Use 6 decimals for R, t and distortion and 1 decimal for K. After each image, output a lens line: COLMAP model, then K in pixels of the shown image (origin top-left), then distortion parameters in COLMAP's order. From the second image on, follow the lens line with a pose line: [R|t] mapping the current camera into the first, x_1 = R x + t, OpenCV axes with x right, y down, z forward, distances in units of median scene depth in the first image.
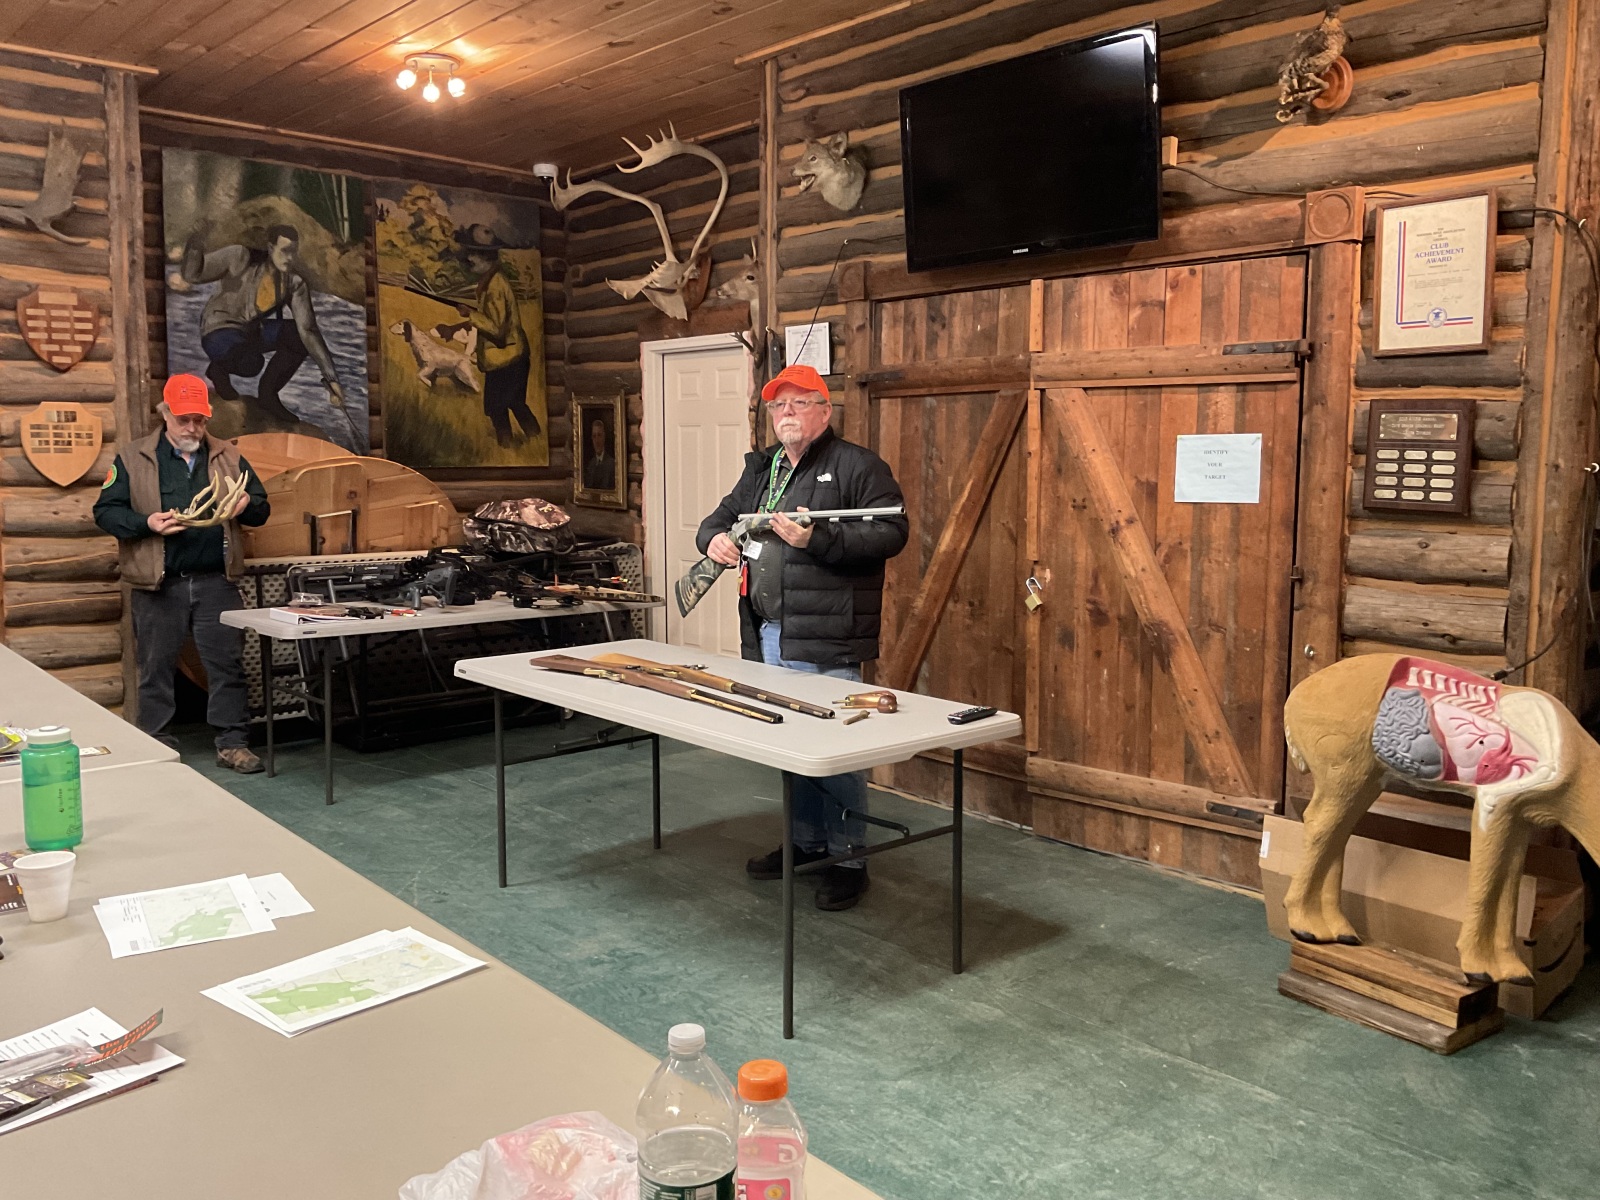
lens RADIAL K [[1321.2, 0, 789.0], [0, 1321.2, 599.5], [0, 0, 1]] dist [0.100093, -0.192790]
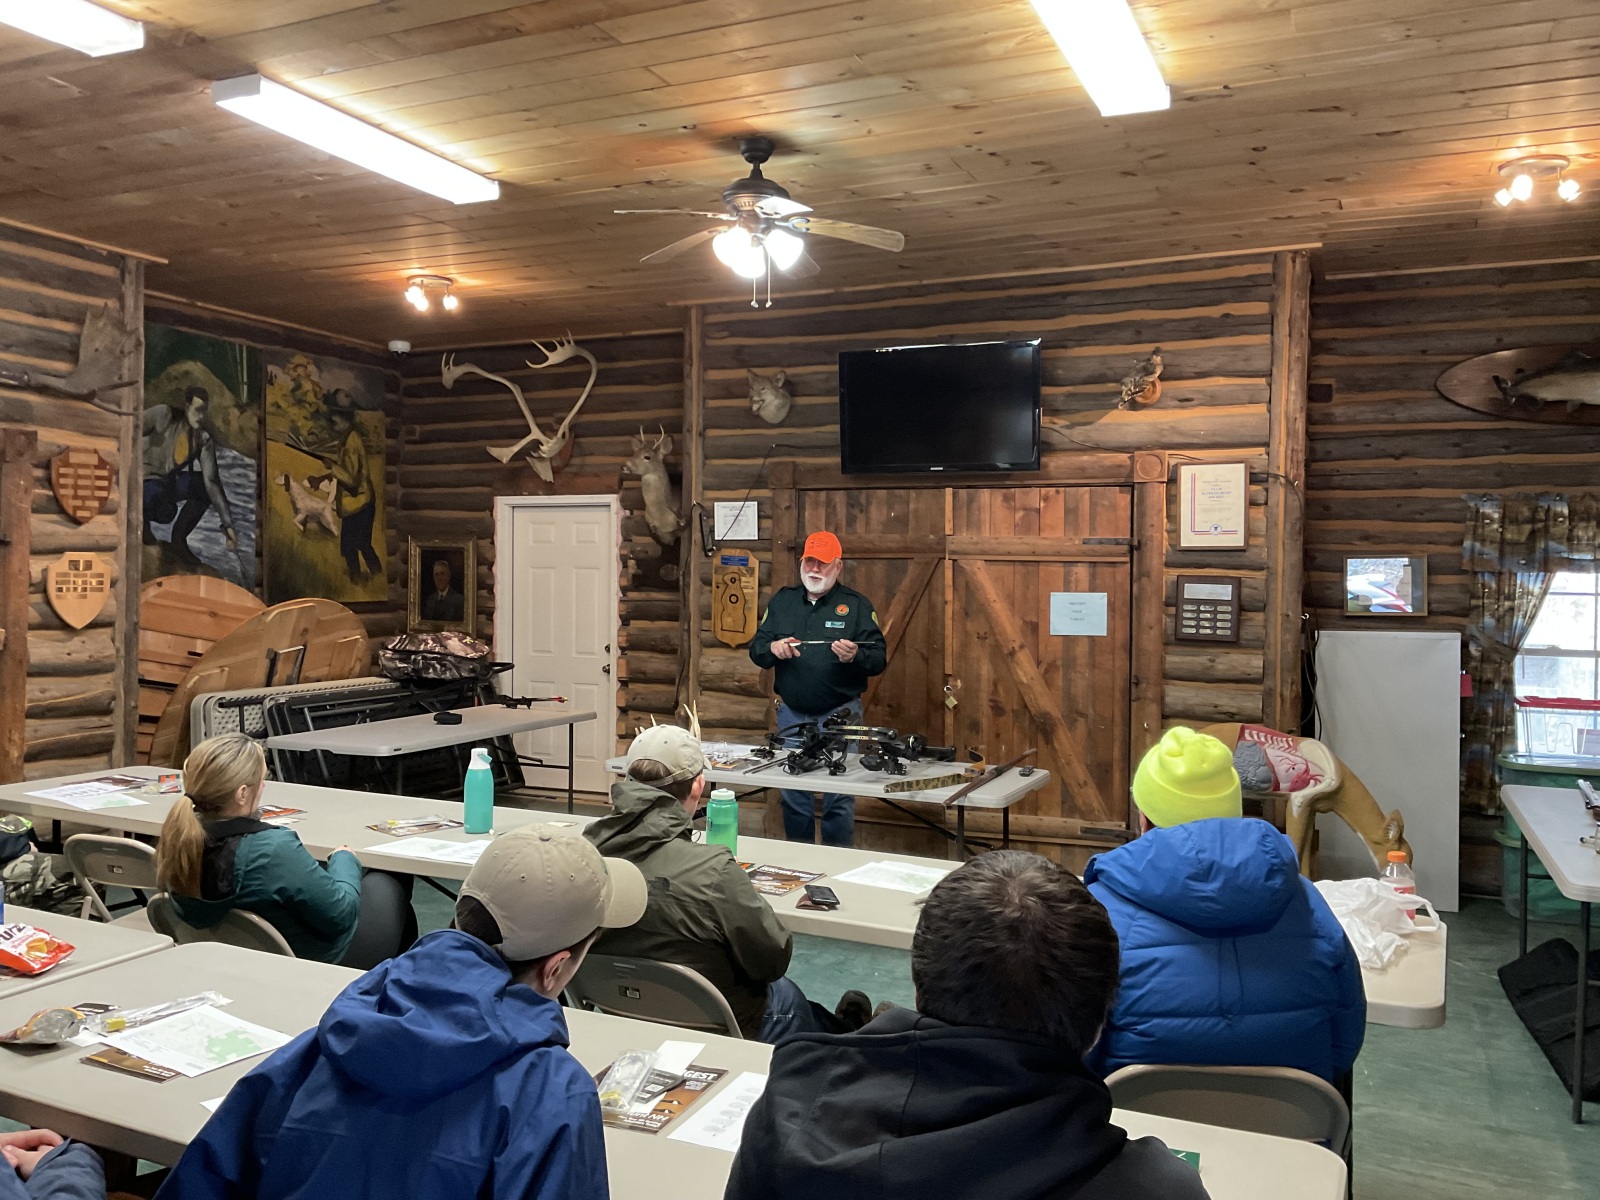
lens RADIAL K [[1321.2, 0, 790.3], [0, 1321.2, 597.6], [0, 0, 1]] dist [0.100093, -0.192790]
pose [[0.917386, -0.002045, 0.397993, -0.502620], [0.036167, 0.996278, -0.078248, -0.005055], [-0.396351, 0.086178, 0.914045, -0.251338]]
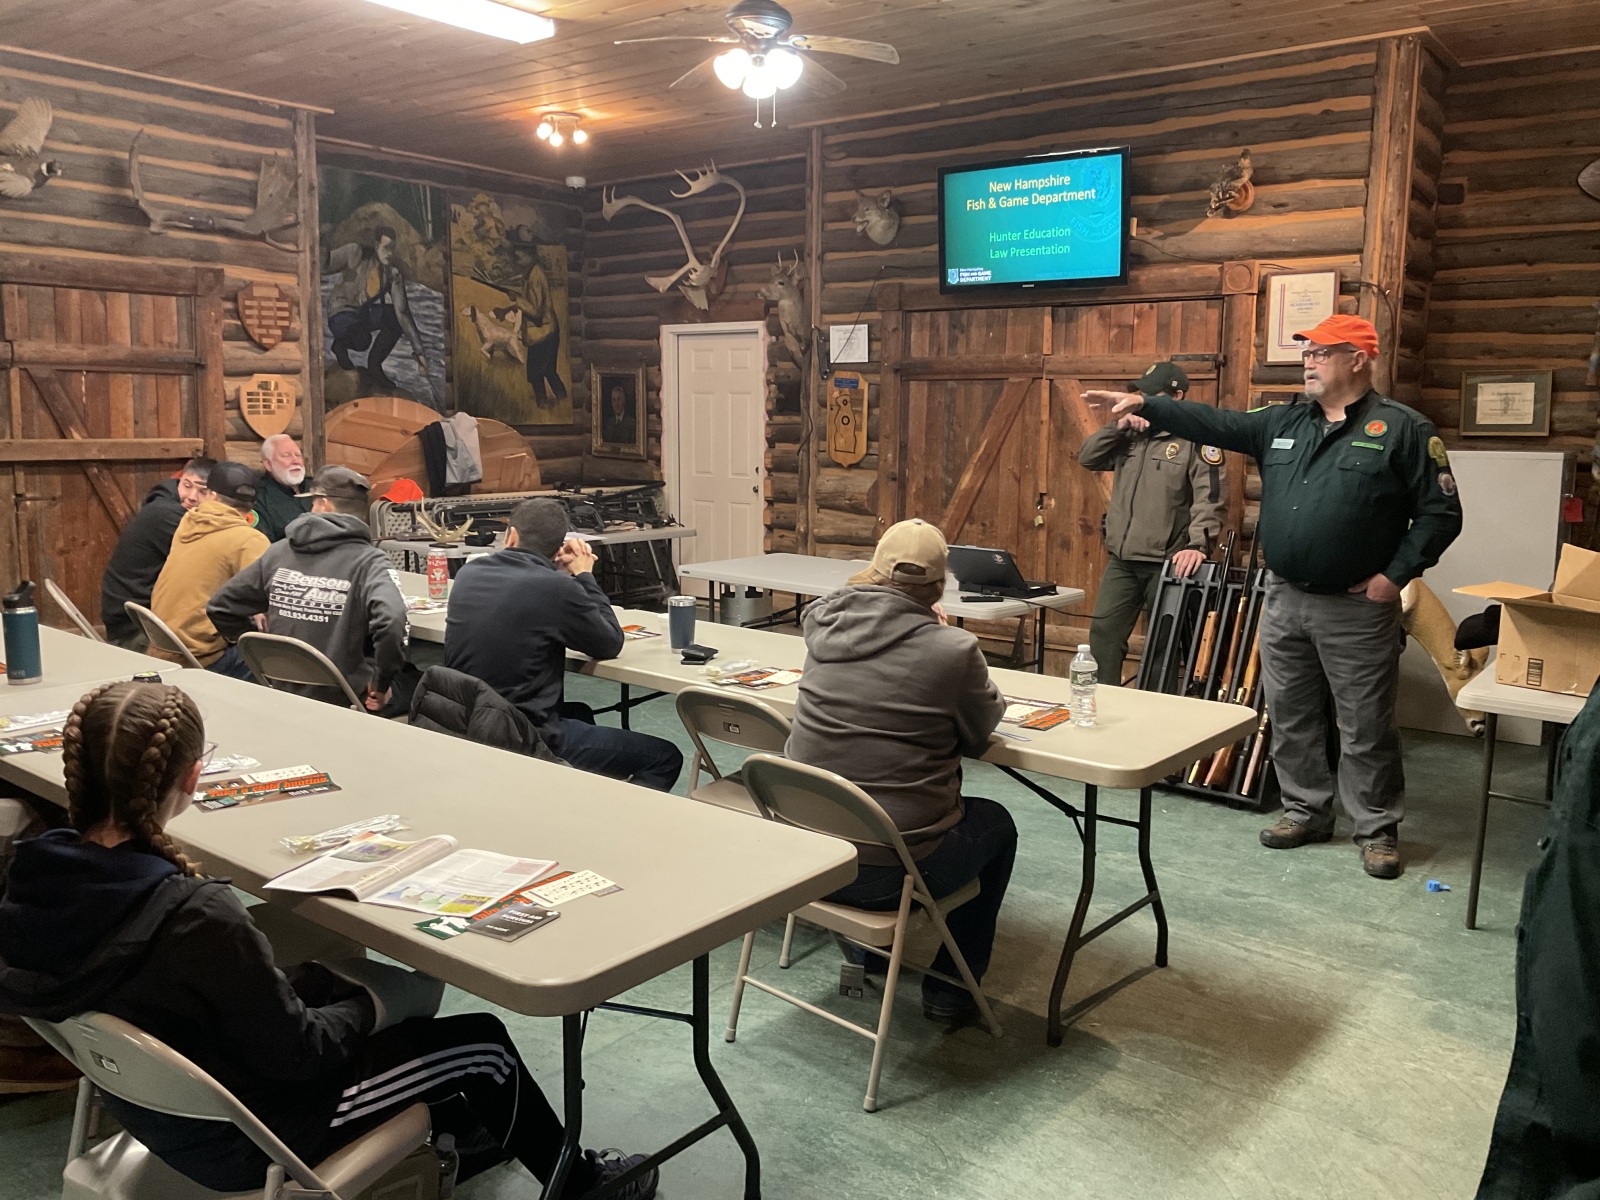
lens RADIAL K [[1321.2, 0, 789.2], [0, 1321.2, 603.9], [0, 0, 1]] dist [0.100093, -0.192790]
pose [[0.985826, -0.018791, 0.166713, -0.304717], [0.011964, 0.999052, 0.041863, 0.025915], [-0.167341, -0.039275, 0.985116, -0.387932]]
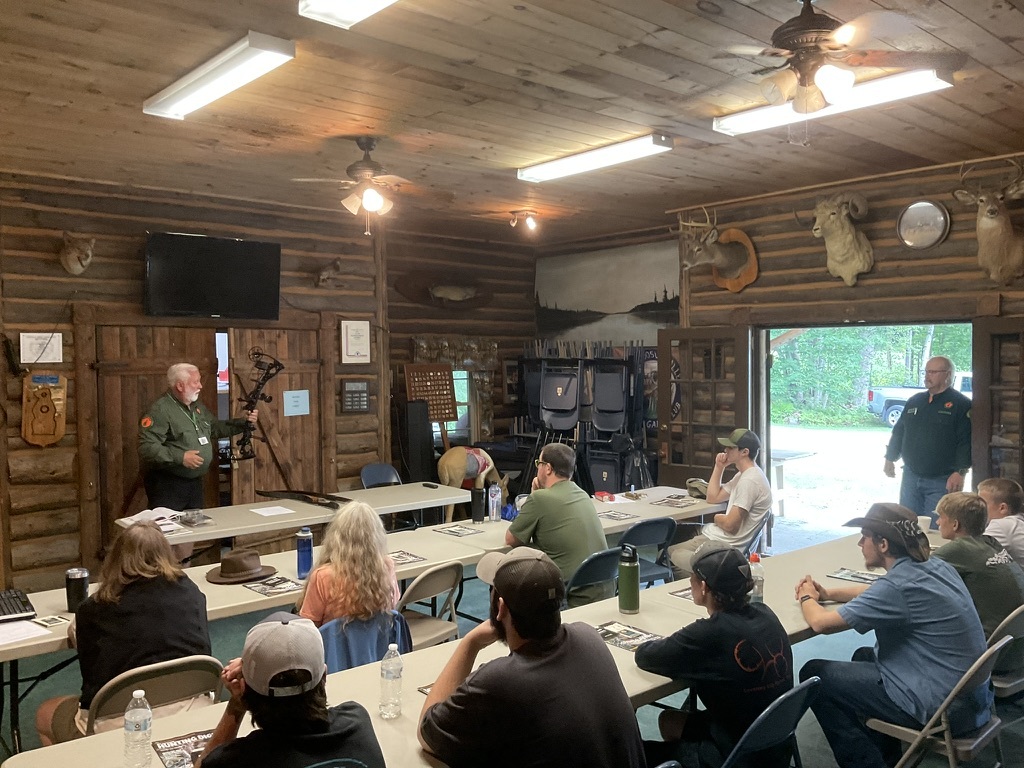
lens RADIAL K [[845.6, 0, 510.4], [0, 845.6, 384.9], [0, 0, 1]] dist [0.100093, -0.192790]
pose [[0.003762, -0.038247, 0.999261, -1.166774], [0.118335, 0.992264, 0.037533, -0.119529], [-0.992967, 0.118107, 0.008259, 0.429154]]
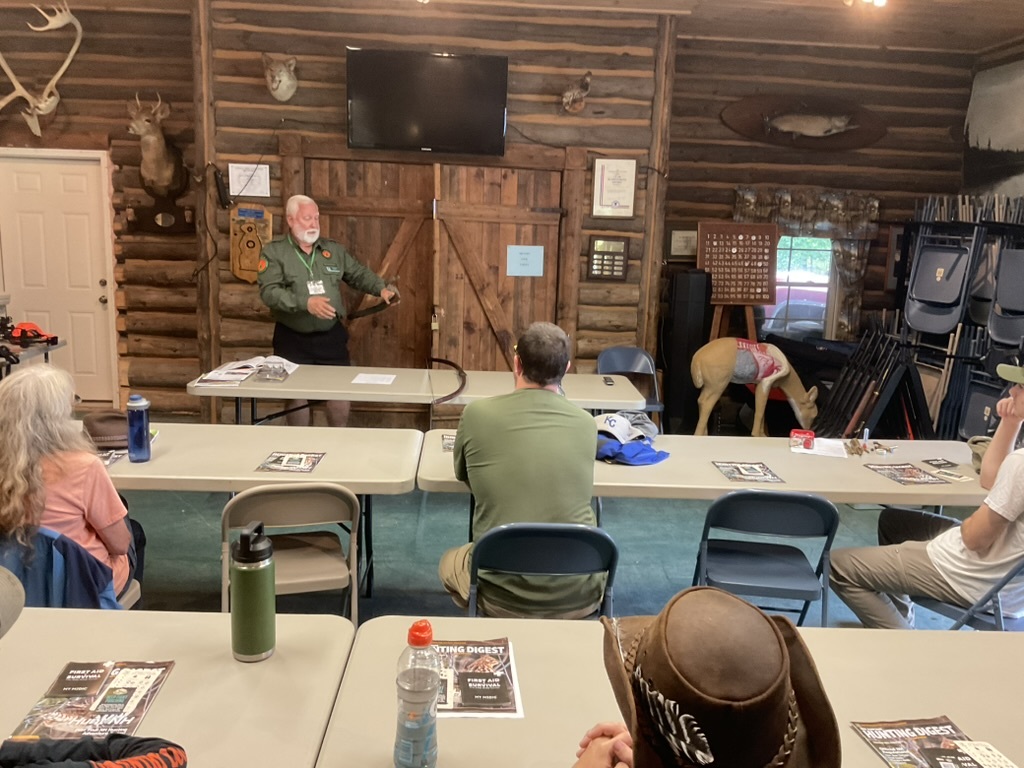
lens RADIAL K [[845.6, 0, 508.7], [0, 845.6, 387.0], [0, 0, 1]] dist [0.100093, -0.192790]
pose [[0.621595, -0.125126, 0.773280, -0.691728], [0.051619, 0.991557, 0.118952, -0.045922], [-0.781636, -0.034024, 0.622806, 0.079502]]
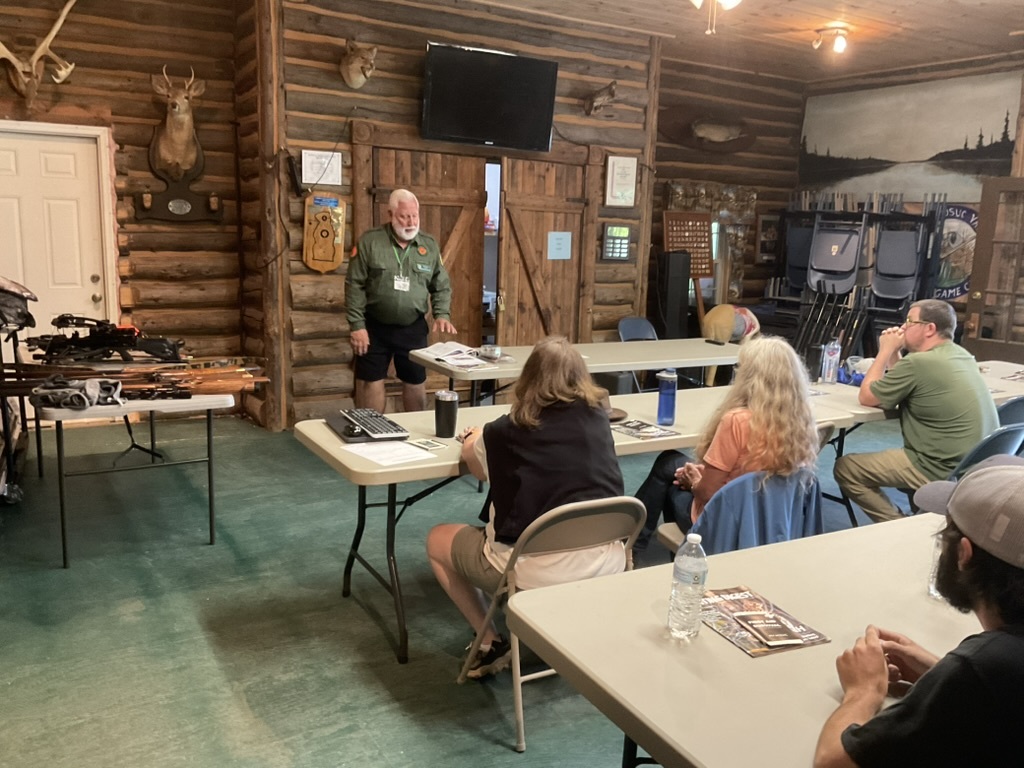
lens RADIAL K [[845.6, 0, 508.5], [0, 845.6, 385.8], [0, 0, 1]] dist [0.100093, -0.192790]
pose [[0.184340, -0.180403, 0.966164, -1.074353], [0.073058, 0.982806, 0.169571, -0.093347], [-0.980144, 0.039327, 0.194350, 0.630080]]
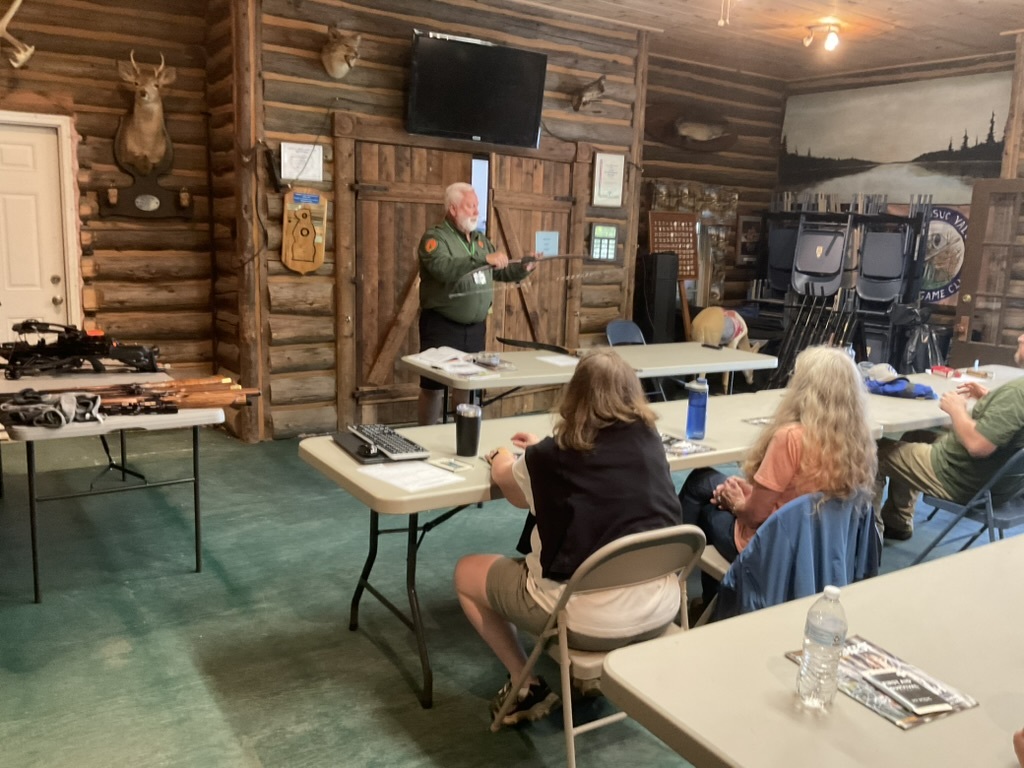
lens RADIAL K [[845.6, 0, 508.0], [0, 845.6, 387.8], [0, 0, 1]] dist [0.100093, -0.192790]
pose [[0.131040, -0.184192, 0.974116, -1.031804], [0.068018, 0.981944, 0.176522, -0.097858], [-0.989041, 0.043126, 0.141202, 0.687528]]
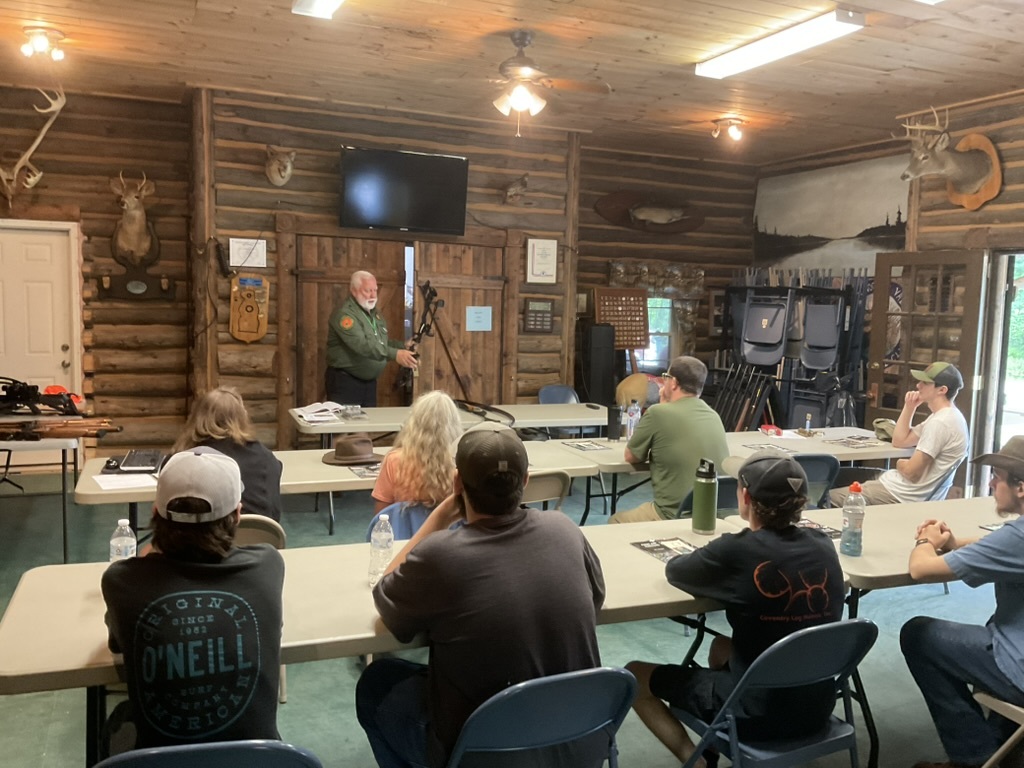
lens RADIAL K [[845.6, 0, 509.5], [0, 845.6, 385.7], [0, 0, 1]] dist [0.100093, -0.192790]
pose [[0.312380, -0.092176, 0.945475, -1.108880], [0.076405, 0.994495, 0.071711, -0.064093], [-0.946880, 0.049838, 0.317703, 0.296429]]
